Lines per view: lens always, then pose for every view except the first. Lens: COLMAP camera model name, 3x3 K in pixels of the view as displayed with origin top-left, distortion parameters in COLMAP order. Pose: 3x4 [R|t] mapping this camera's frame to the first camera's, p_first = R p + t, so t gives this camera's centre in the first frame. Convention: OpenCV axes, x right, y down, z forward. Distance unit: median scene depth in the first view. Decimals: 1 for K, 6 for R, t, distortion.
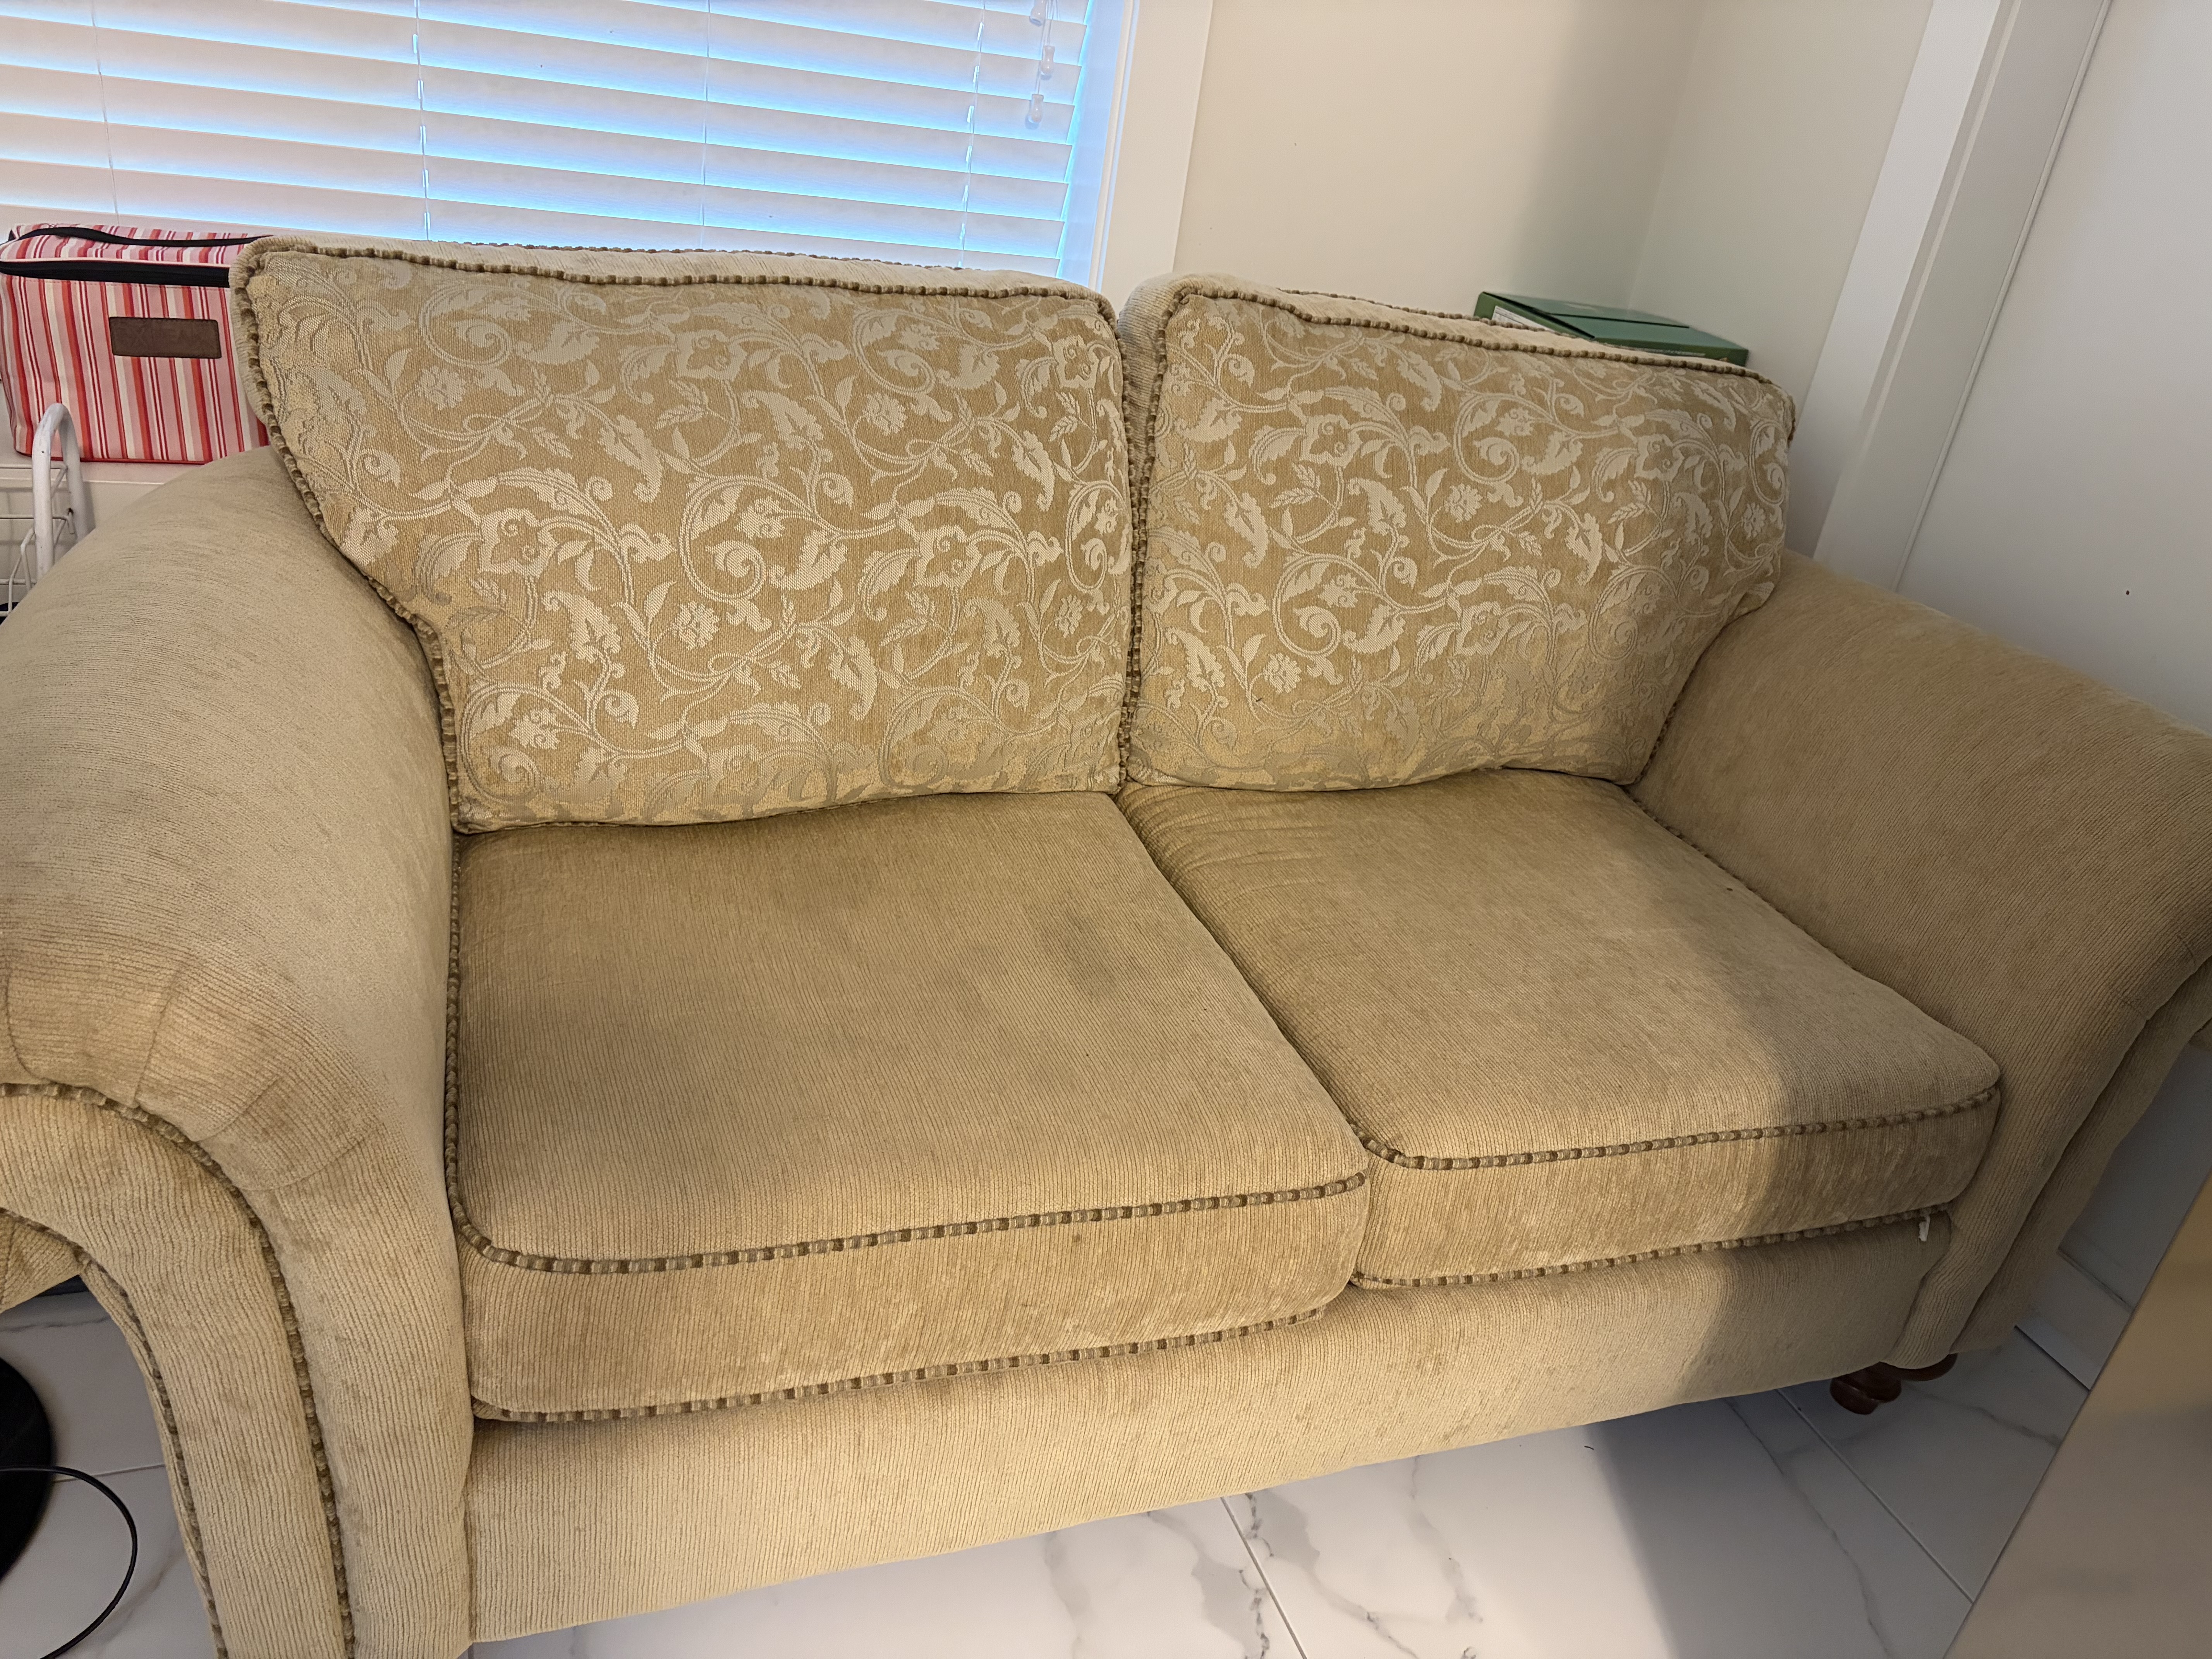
lens RADIAL K [[1716.4, 0, 1101.2], [0, 1716.4, 788.3], [0, 0, 1]] dist [0.085884, -0.099487]
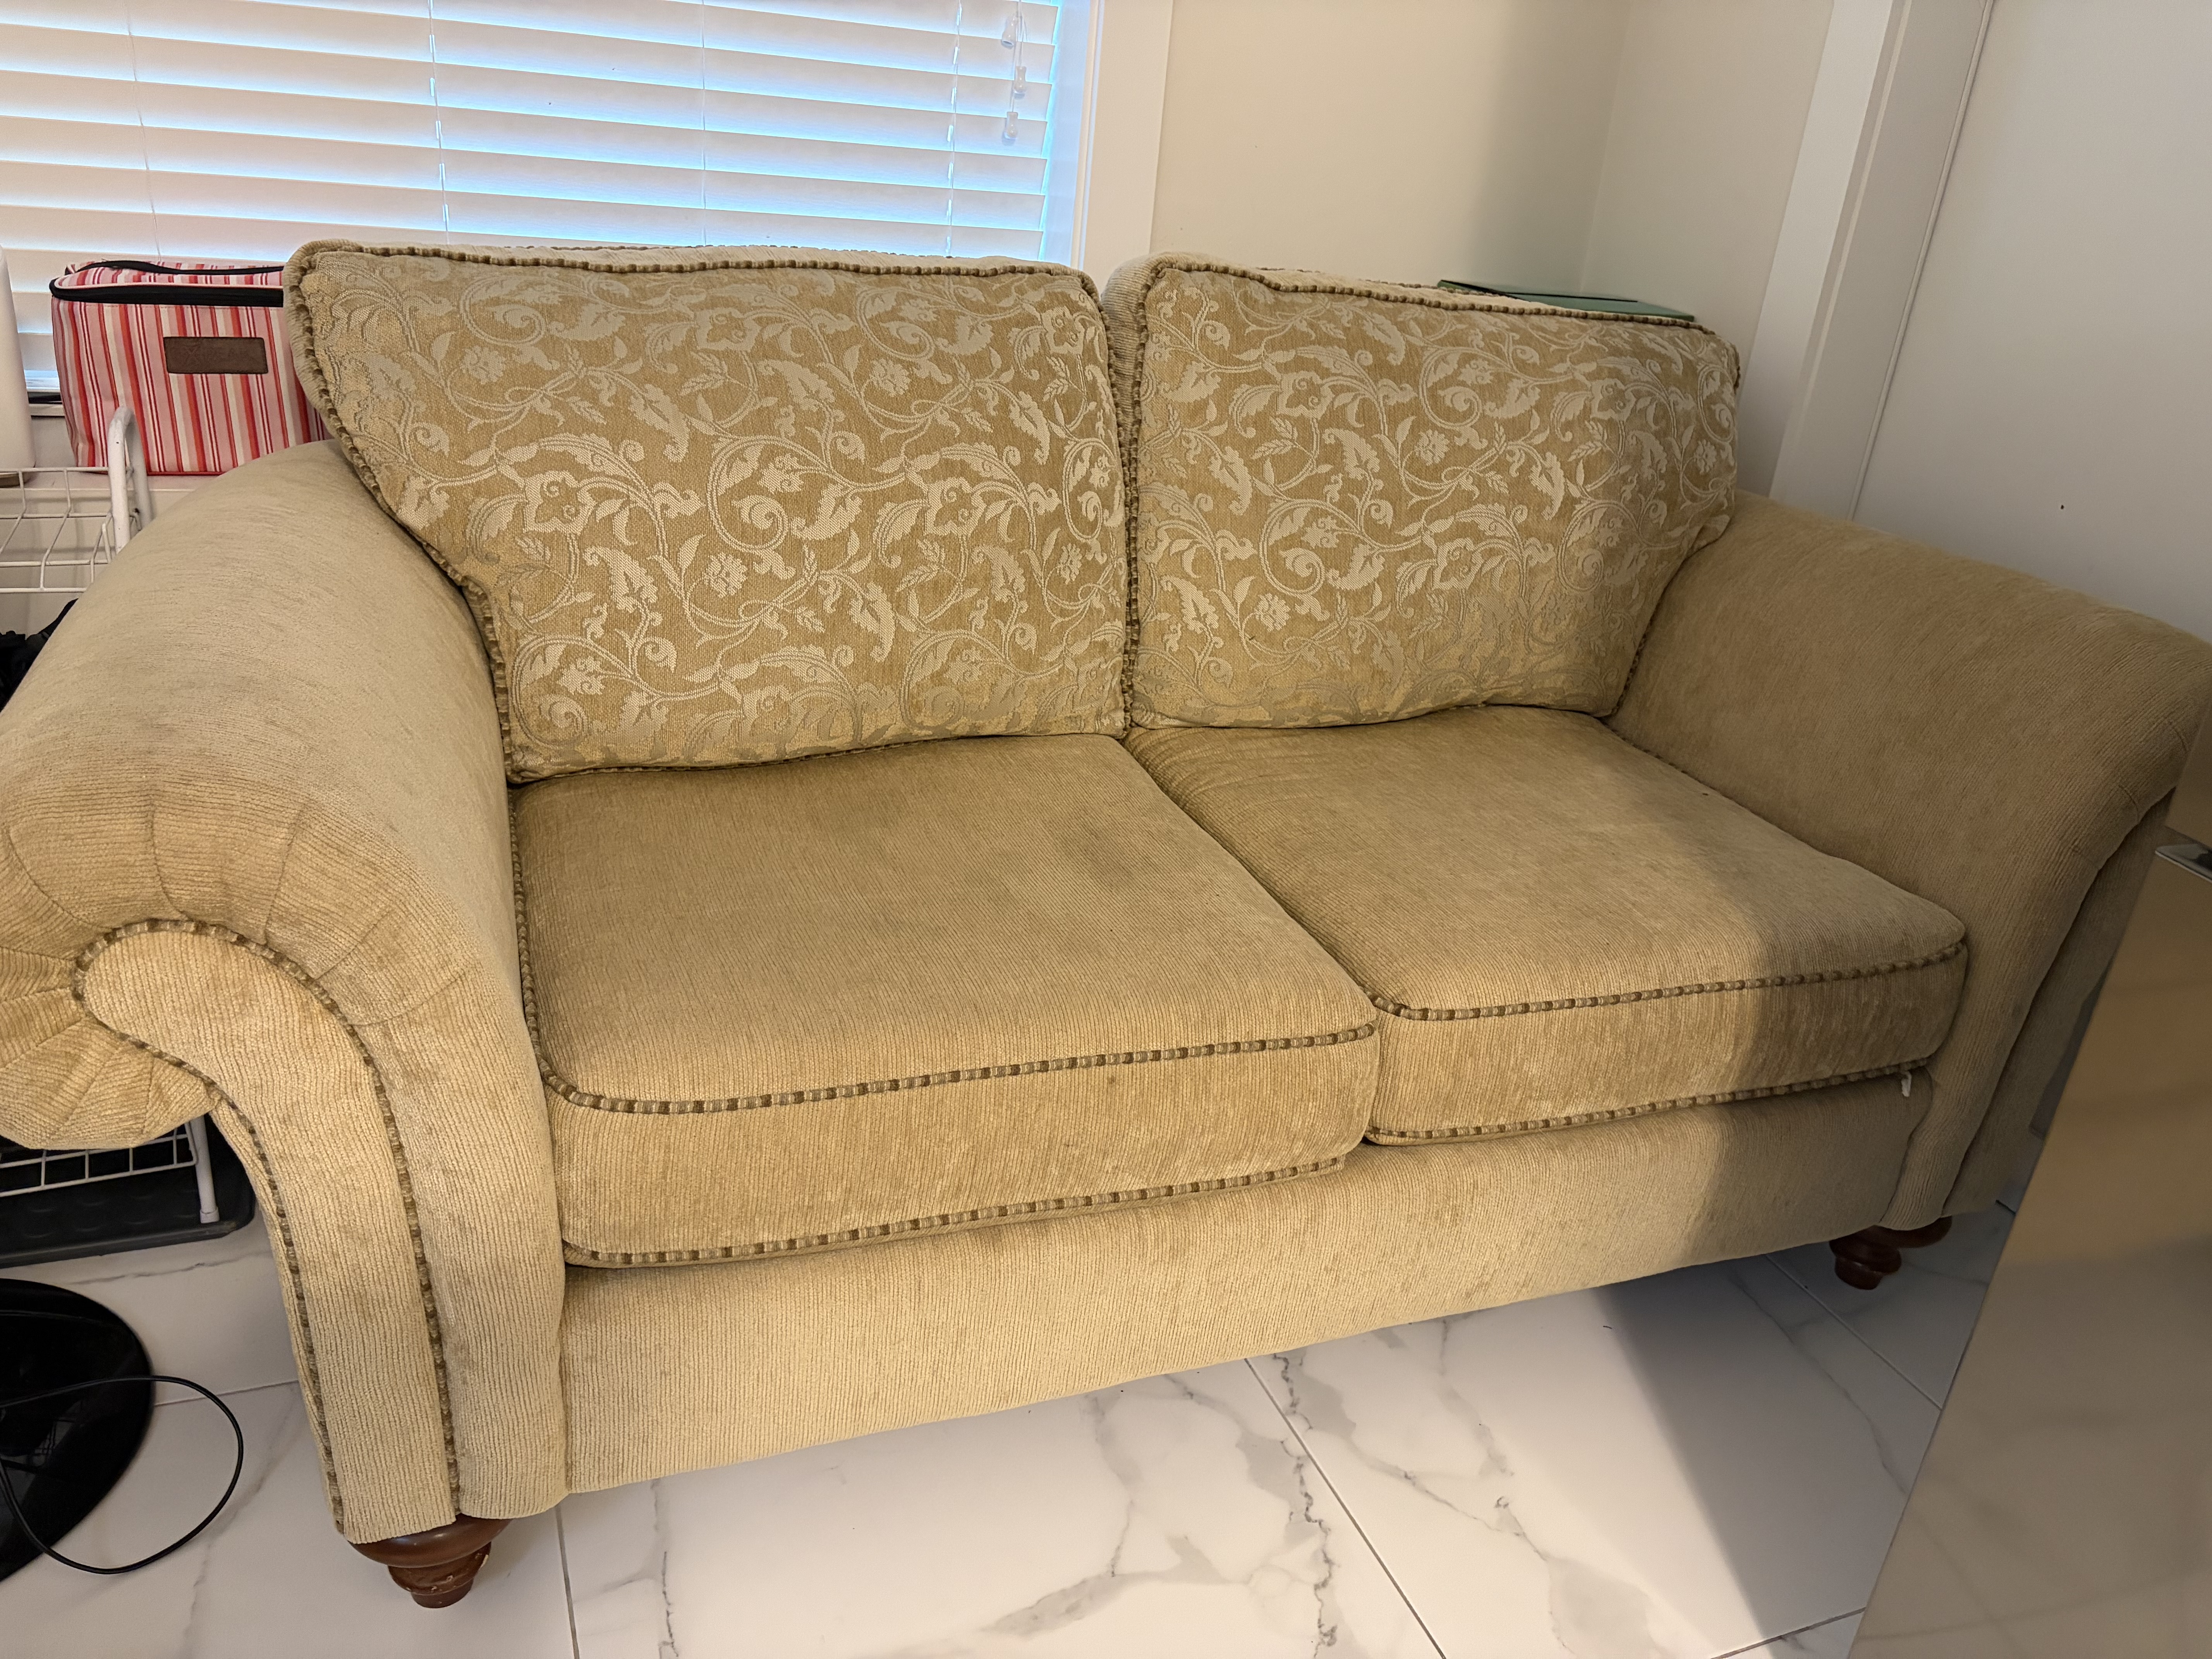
lens RADIAL K [[1716.4, 0, 1101.2], [0, 1716.4, 788.3], [0, 0, 1]] dist [0.085884, -0.099487]
pose [[0.998547, -0.053830, 0.002664, -0.010576], [0.053896, 0.997464, -0.046474, 0.099186], [-0.000155, 0.046550, 0.998916, -0.068489]]
